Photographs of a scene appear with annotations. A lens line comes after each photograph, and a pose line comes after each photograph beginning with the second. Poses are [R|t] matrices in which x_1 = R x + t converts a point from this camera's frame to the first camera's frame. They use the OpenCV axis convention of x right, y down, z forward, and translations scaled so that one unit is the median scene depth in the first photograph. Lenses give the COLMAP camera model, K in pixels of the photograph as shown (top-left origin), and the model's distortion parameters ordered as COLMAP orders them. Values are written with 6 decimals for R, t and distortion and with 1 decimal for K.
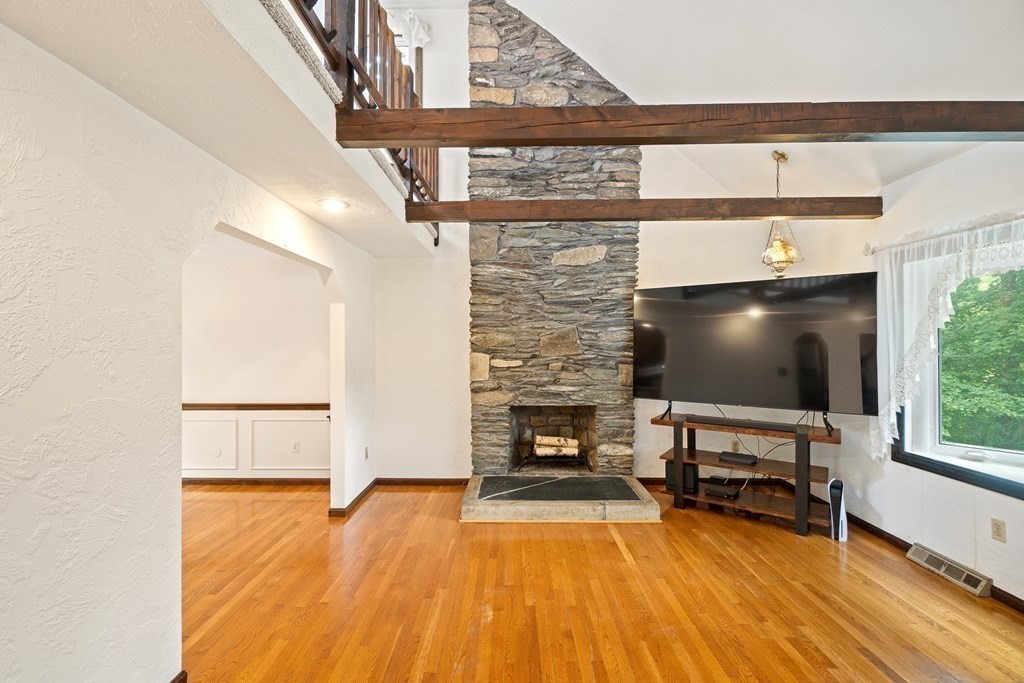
lens RADIAL K [[445.0, 0, 508.3], [0, 445.0, 335.9], [0, 0, 1]] dist [0.003934, -0.003116]
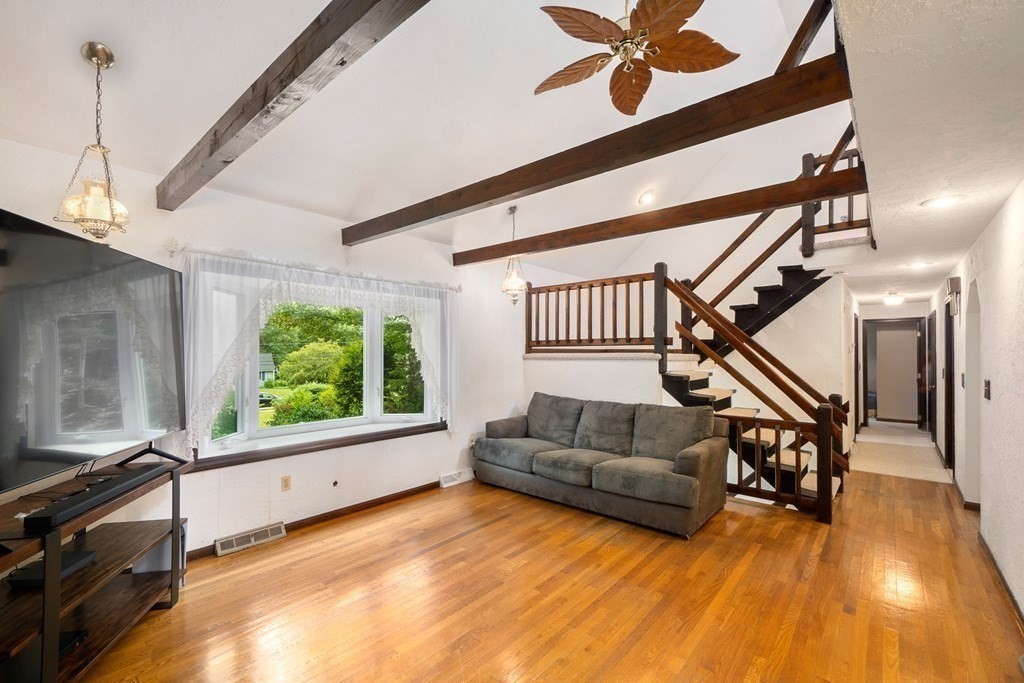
lens RADIAL K [[445.0, 0, 495.9], [0, 445.0, 345.3], [0, 0, 1]] dist [0.003934, -0.003116]
pose [[-0.756519, 0.019050, 0.653694, -0.206772], [-0.006150, 0.999324, -0.036240, 0.028923], [-0.653943, -0.031437, -0.755890, 1.018269]]
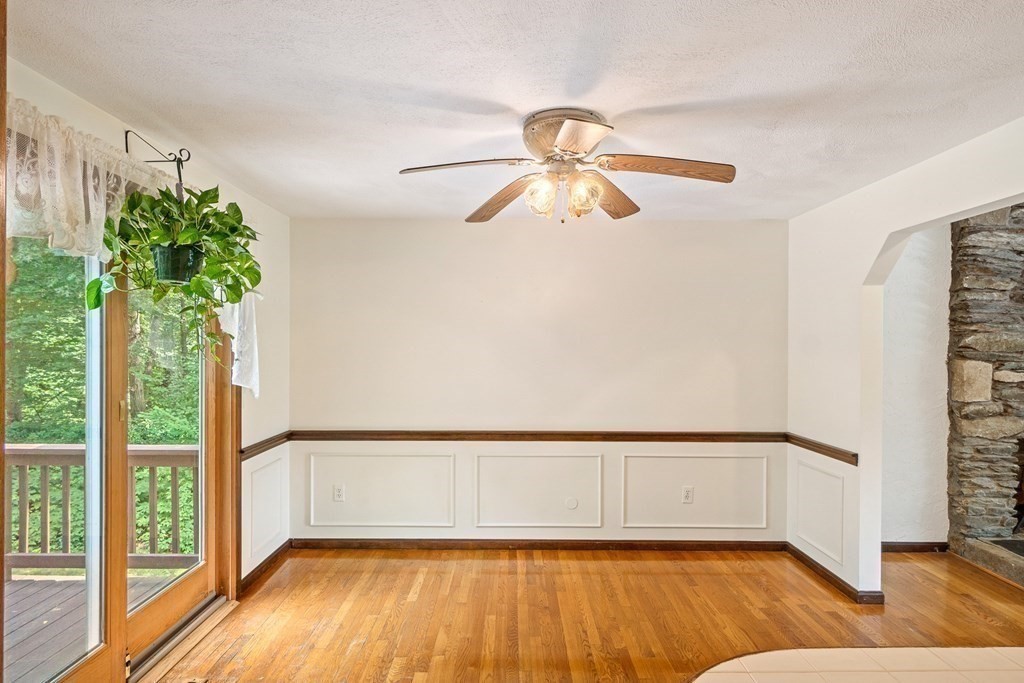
lens RADIAL K [[550.5, 0, 513.2], [0, 550.5, 350.8], [0, 0, 1]] dist [-0.000832, 0.000321]
pose [[0.999896, 0.008521, 0.011631, -0.856168], [-0.008765, 0.999740, 0.021059, 0.011573], [-0.011449, -0.021159, 0.999711, 0.176280]]
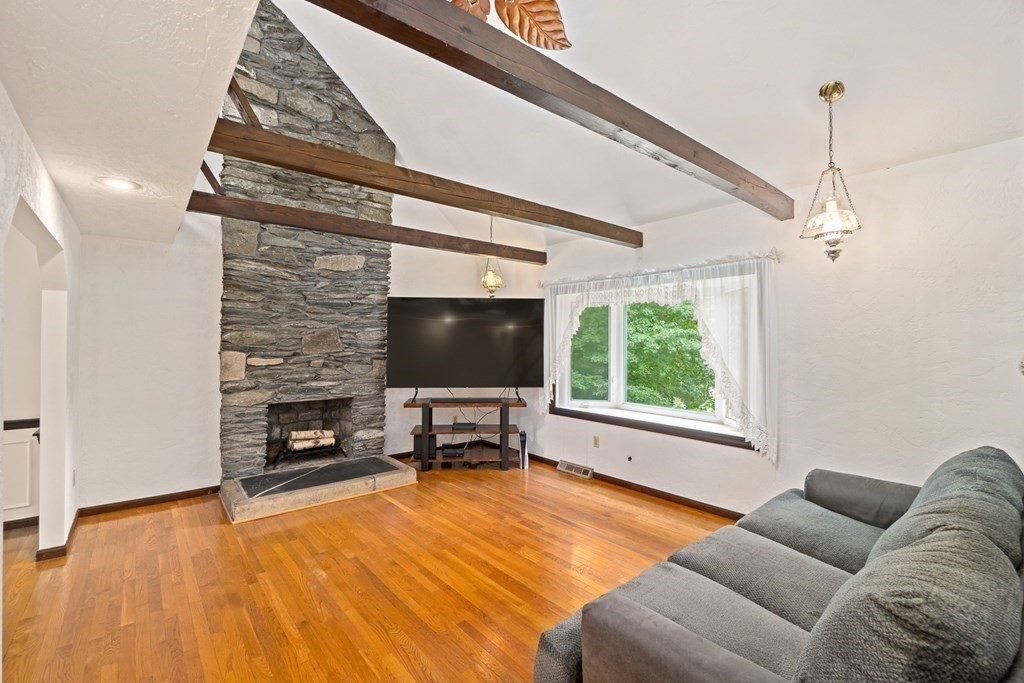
lens RADIAL K [[445.0, 0, 507.5], [0, 445.0, 336.1], [0, 0, 1]] dist [0.003934, -0.003116]
pose [[0.760271, 0.012766, 0.649481, -0.260244], [-0.015220, 0.999882, -0.001837, -0.002097], [-0.649428, -0.008489, 0.760376, -0.118332]]
